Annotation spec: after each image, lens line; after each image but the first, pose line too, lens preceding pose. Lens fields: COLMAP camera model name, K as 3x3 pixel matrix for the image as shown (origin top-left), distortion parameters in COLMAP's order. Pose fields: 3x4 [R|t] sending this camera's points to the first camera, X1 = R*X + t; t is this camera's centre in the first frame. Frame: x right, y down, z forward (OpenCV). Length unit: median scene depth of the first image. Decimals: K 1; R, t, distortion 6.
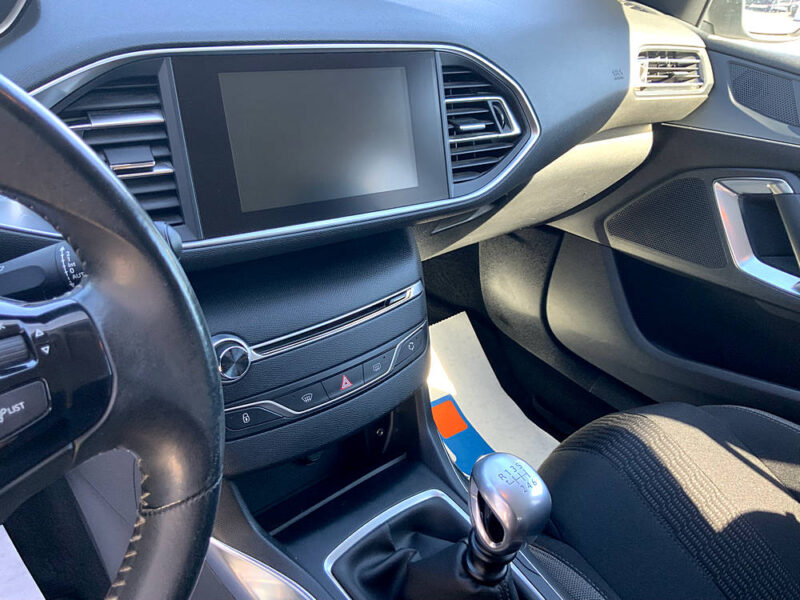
lens RADIAL K [[642.5, 0, 400.0], [0, 642.5, 300.0], [0, 0, 1]] dist [0.052511, -0.184933]
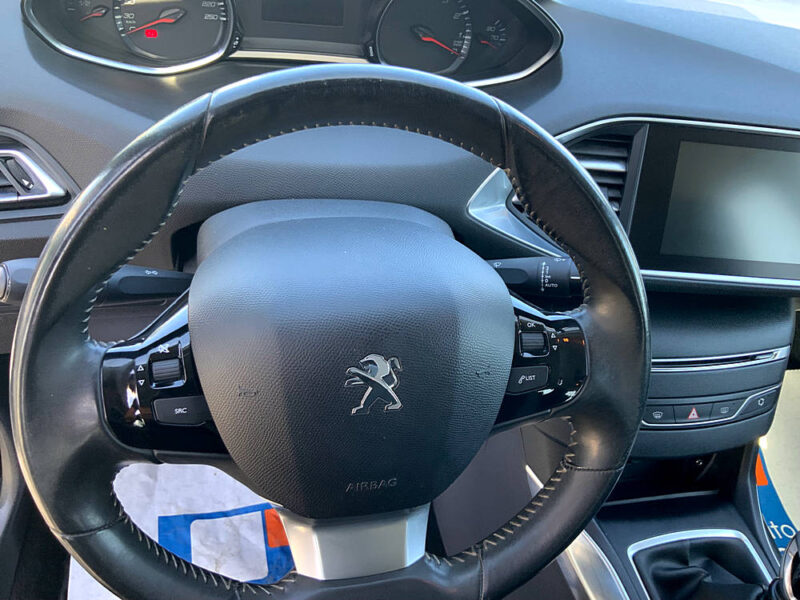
lens RADIAL K [[652.2, 0, 397.6], [0, 652.2, 311.2], [0, 0, 1]] dist [-0.007596, -0.014367]
pose [[0.859672, 0.307765, -0.407731, -0.120297], [-0.279642, 0.951456, 0.128577, -0.046854], [0.427509, 0.003484, 0.904004, -0.270016]]
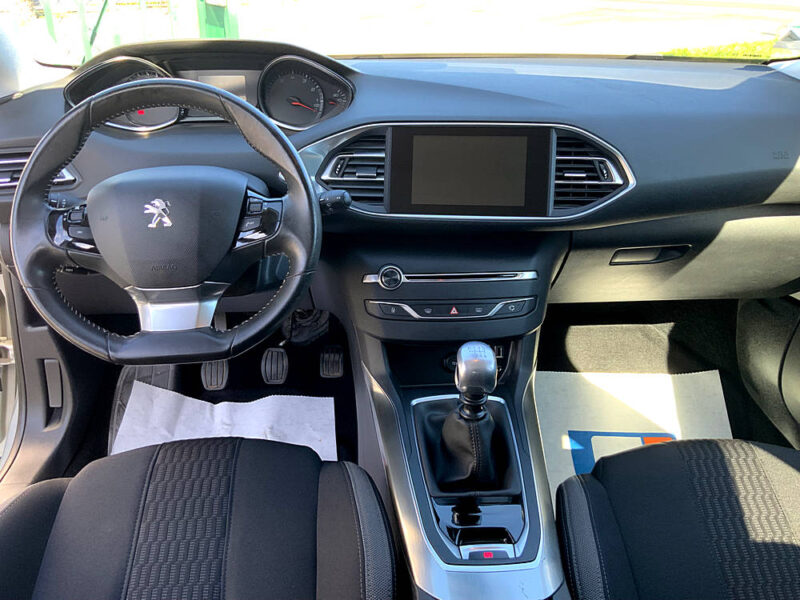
lens RADIAL K [[642.5, 0, 400.0], [0, 642.5, 300.0], [0, 0, 1]] dist [0.052511, -0.184933]
pose [[0.783944, 0.172319, -0.596437, 0.823050], [-0.242296, 0.969443, -0.038382, 0.200599], [0.571598, 0.174604, 0.801741, -0.472674]]
